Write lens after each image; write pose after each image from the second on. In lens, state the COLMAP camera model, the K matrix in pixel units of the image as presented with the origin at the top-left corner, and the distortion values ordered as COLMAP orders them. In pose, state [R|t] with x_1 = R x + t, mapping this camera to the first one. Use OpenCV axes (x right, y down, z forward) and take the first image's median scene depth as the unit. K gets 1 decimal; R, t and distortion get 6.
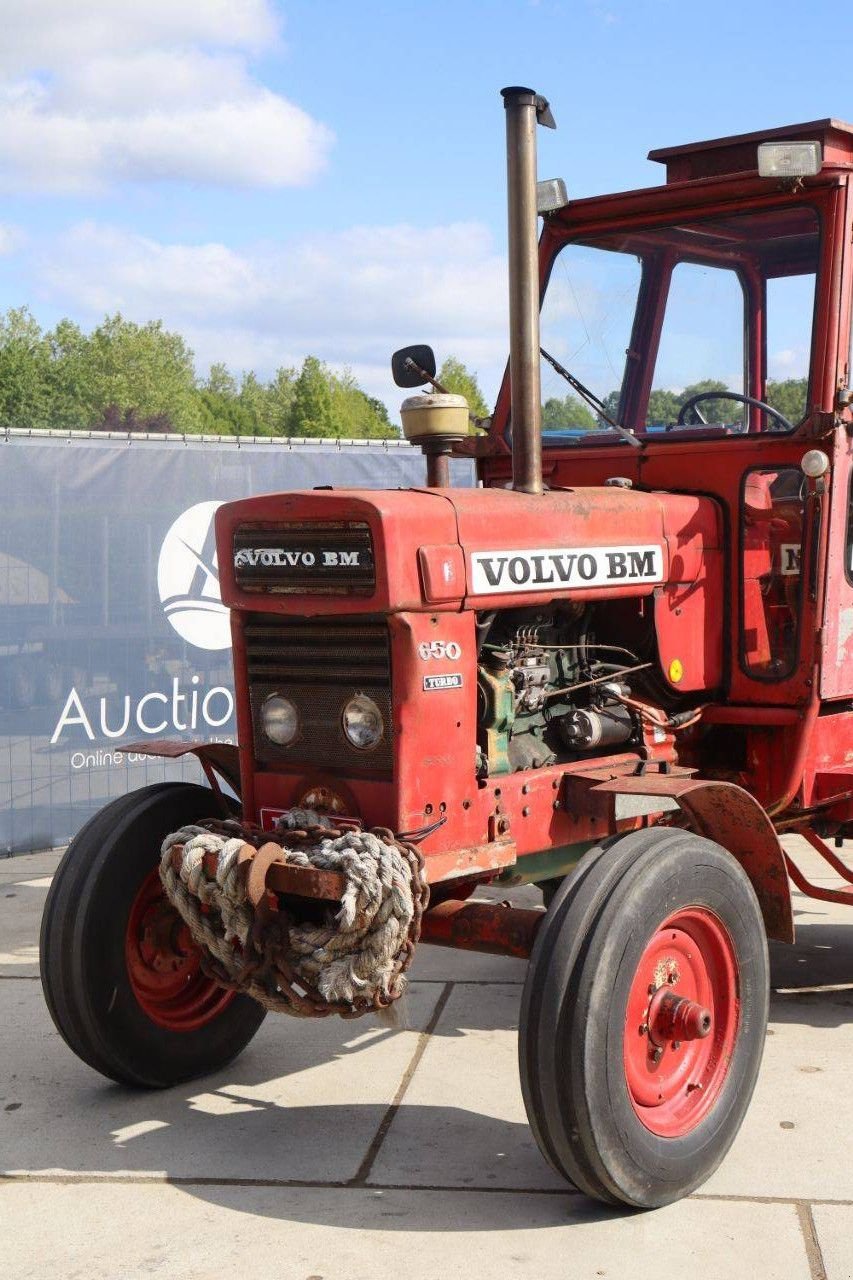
lens RADIAL K [[1915.4, 0, 426.5], [0, 1915.4, 640.0], [0, 0, 1]] dist [0.064491, 0.092442]
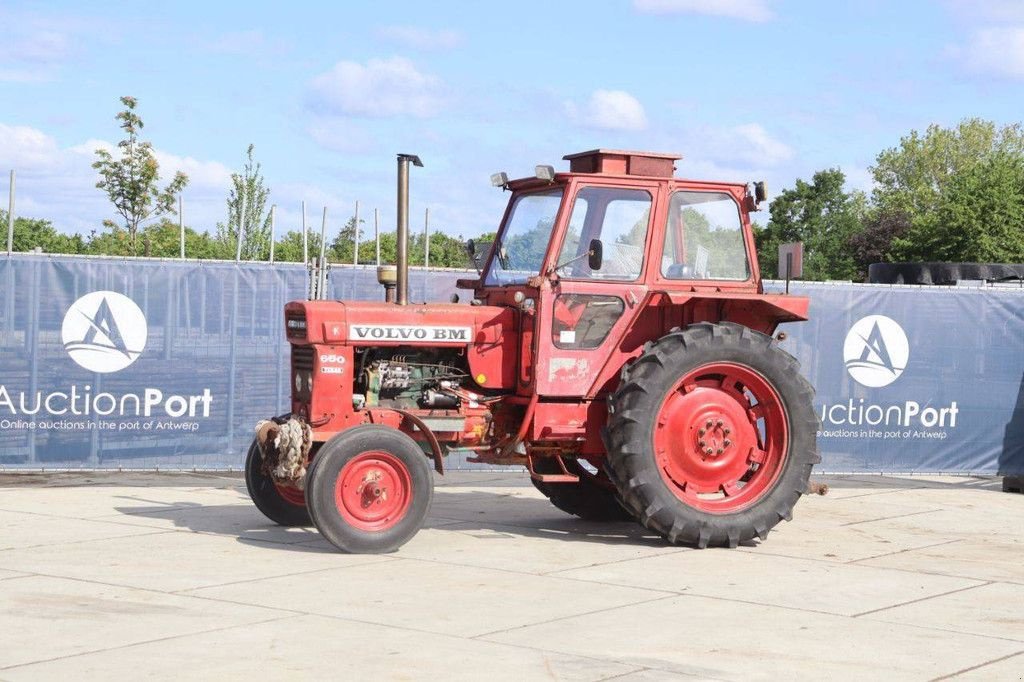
lens RADIAL K [[1769.7, 0, 536.4], [0, 1769.7, 337.5], [0, 0, 1]] dist [0.186785, -0.031041]
pose [[0.881741, 0.044844, -0.469598, 1.427192], [-0.068028, 0.997154, -0.032509, 0.036737], [0.466804, 0.060610, 0.882282, -1.107094]]
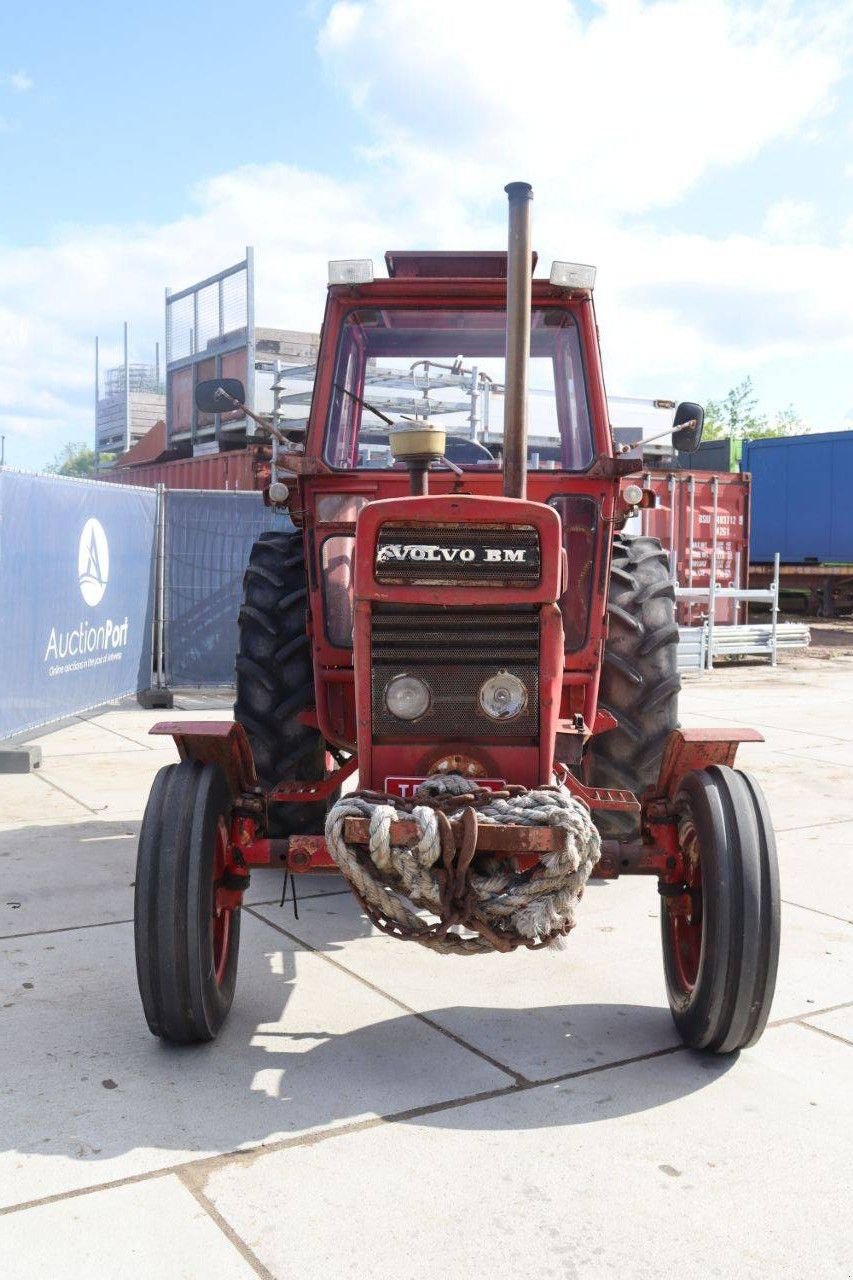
lens RADIAL K [[1278.4, 0, 426.5], [0, 1278.4, 640.0], [0, 0, 1]] dist [-0.100421, 0.004344]
pose [[0.789733, -0.018350, 0.613176, -0.525167], [0.008838, 0.999789, 0.018536, -0.006031], [-0.613387, -0.009220, 0.789729, 0.400377]]
